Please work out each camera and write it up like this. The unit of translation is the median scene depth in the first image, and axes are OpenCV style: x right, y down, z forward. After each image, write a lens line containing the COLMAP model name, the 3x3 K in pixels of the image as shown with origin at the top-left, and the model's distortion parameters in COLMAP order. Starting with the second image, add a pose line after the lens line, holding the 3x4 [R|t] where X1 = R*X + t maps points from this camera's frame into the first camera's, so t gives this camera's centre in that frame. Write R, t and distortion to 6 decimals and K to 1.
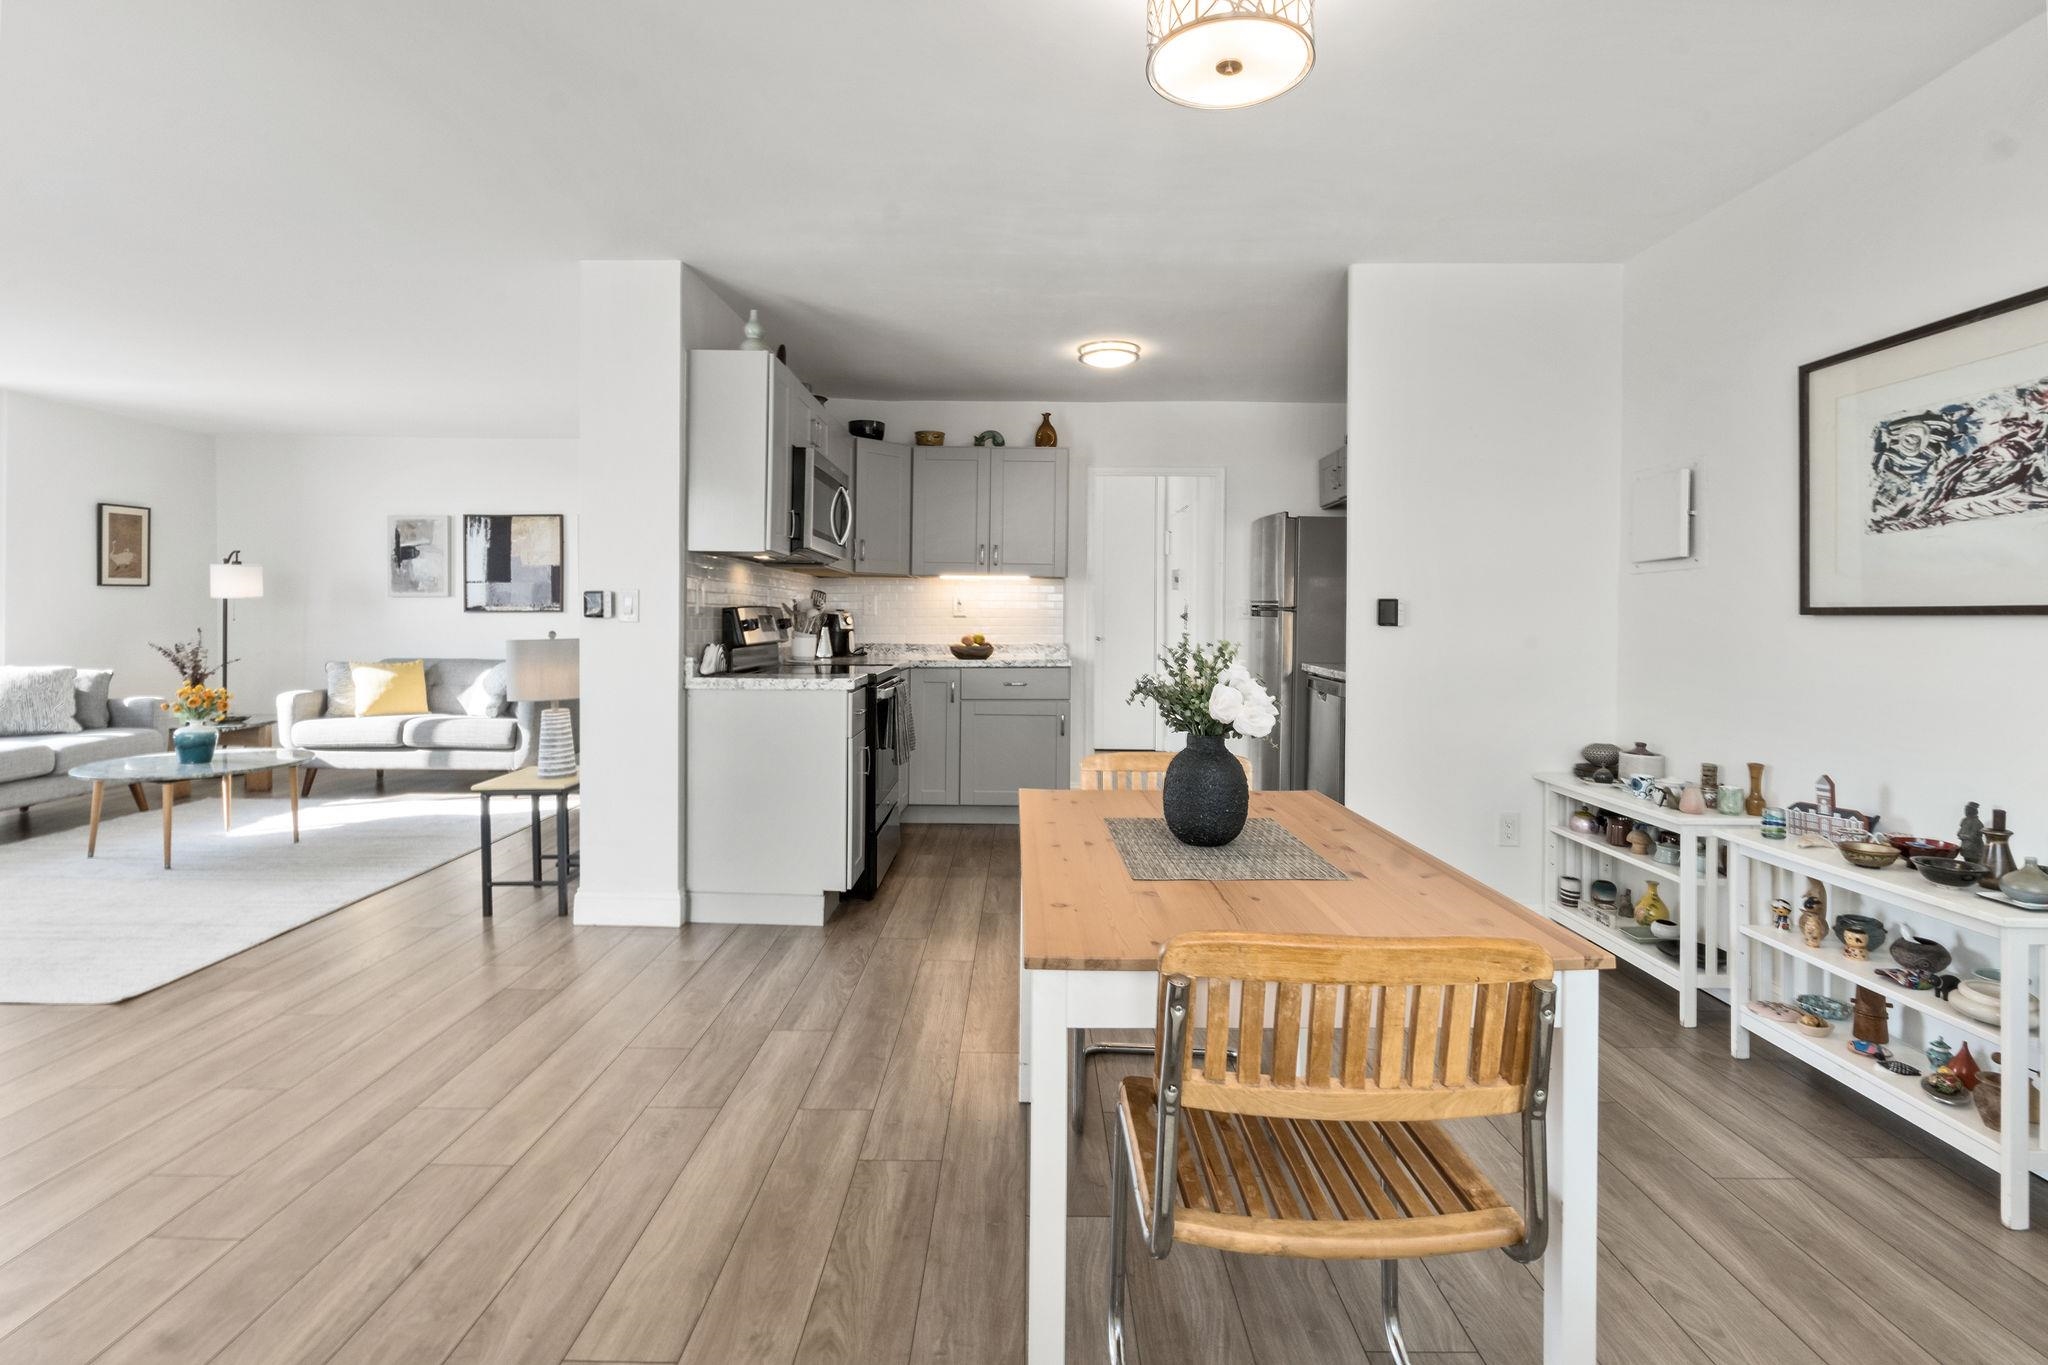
lens RADIAL K [[963.5, 0, 1012.4], [0, 963.5, 621.5], [0, 0, 1]] dist [-0.024933, -0.000348]
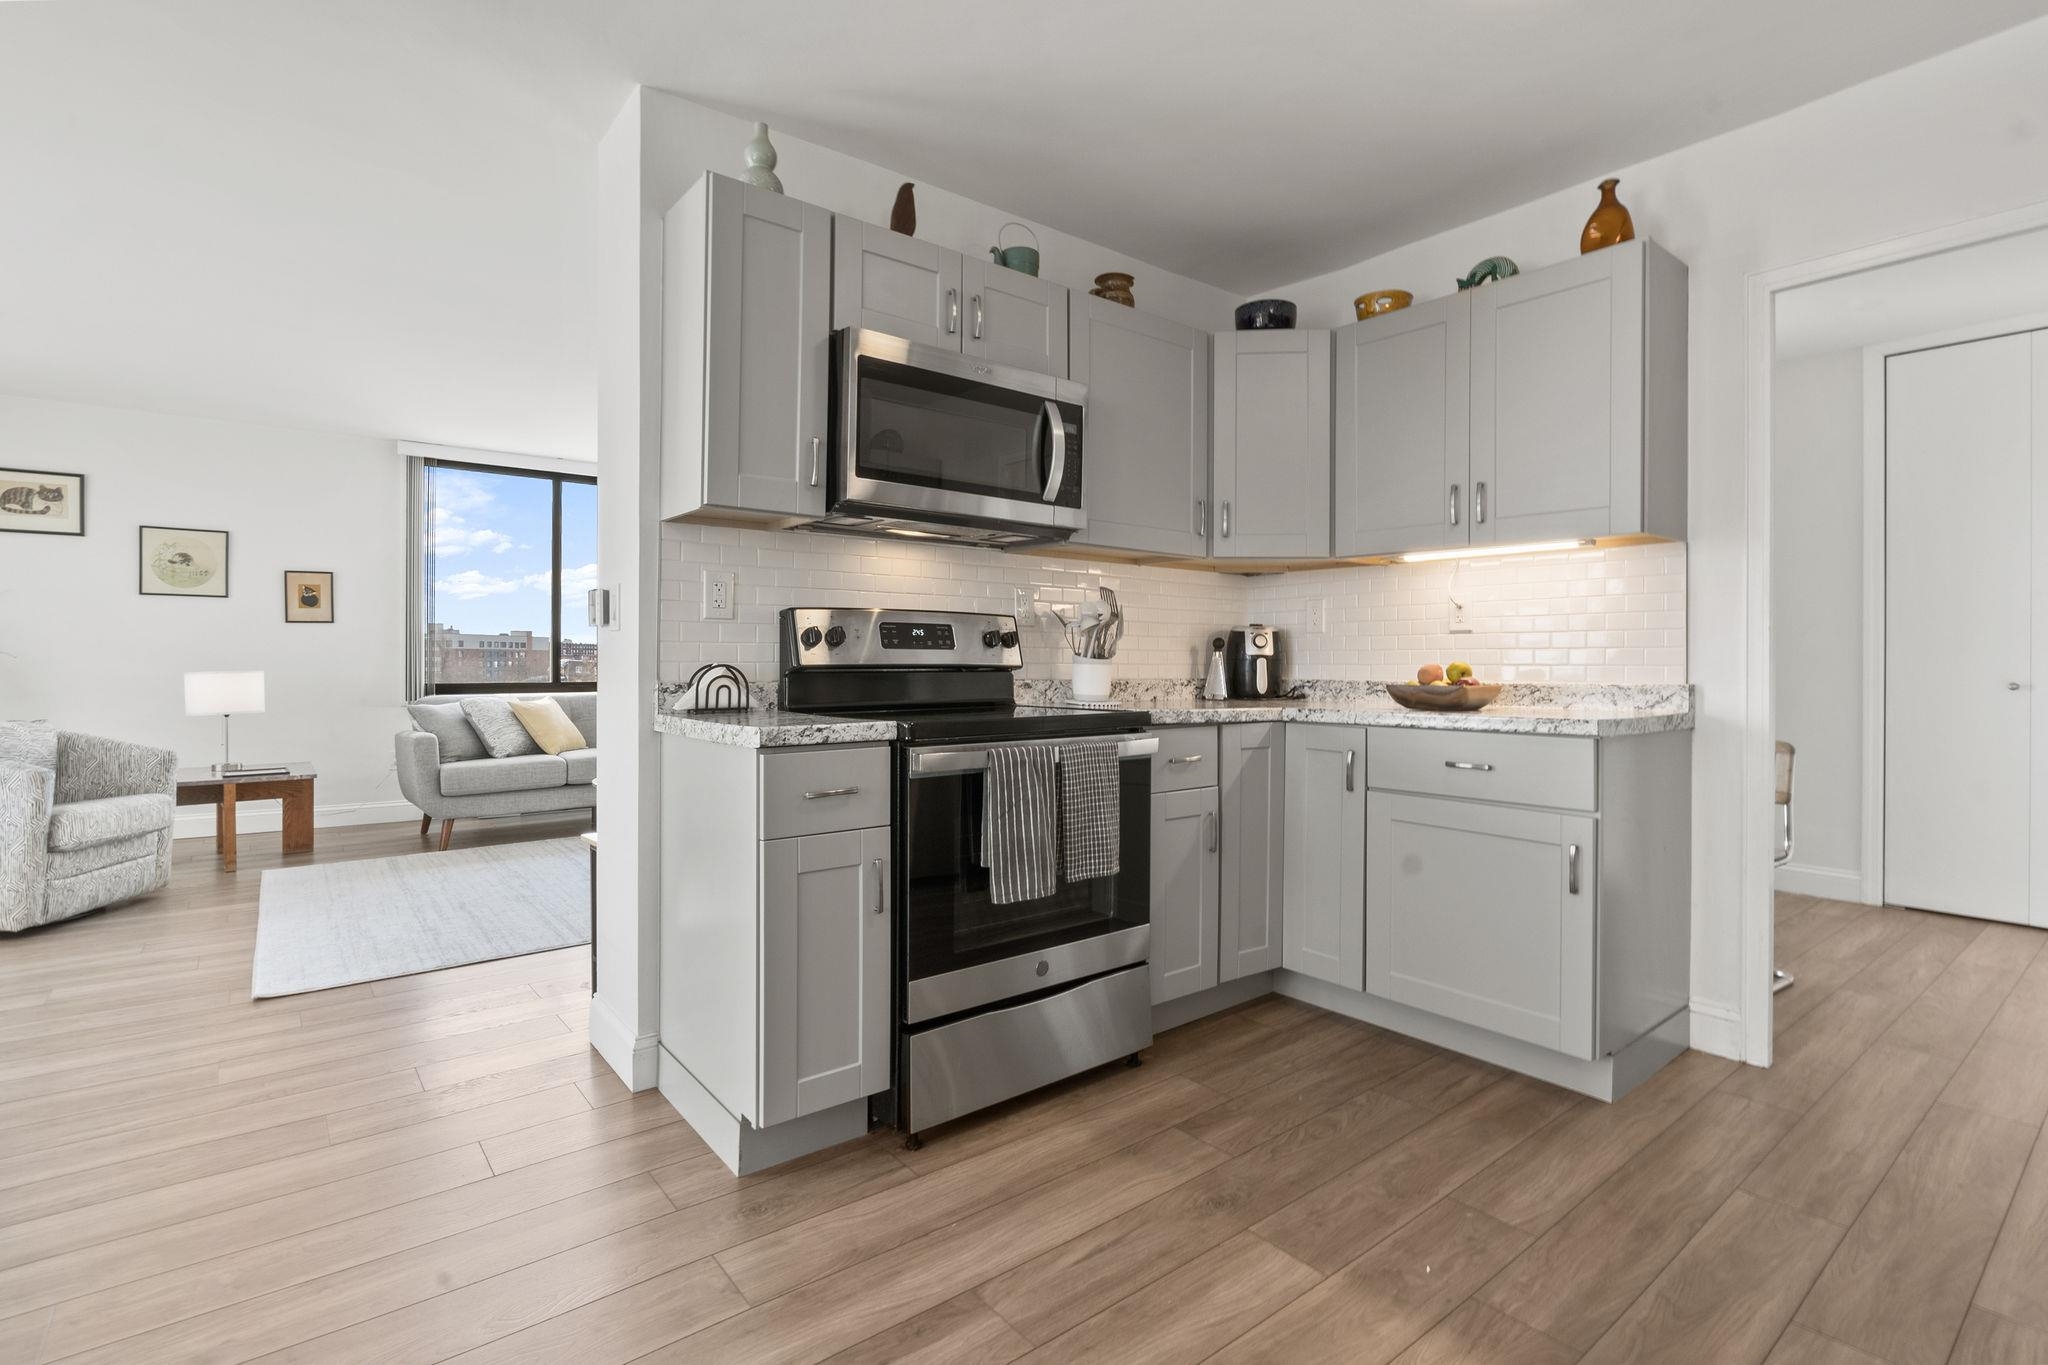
lens RADIAL K [[963.5, 0, 1028.2], [0, 963.5, 669.8], [0, 0, 1]] dist [-0.024933, -0.000348]
pose [[0.643406, 0.003732, -0.765516, 0.204304], [-0.002887, 0.999993, 0.002448, 0.016165], [0.765519, 0.000634, 0.643413, 0.497131]]
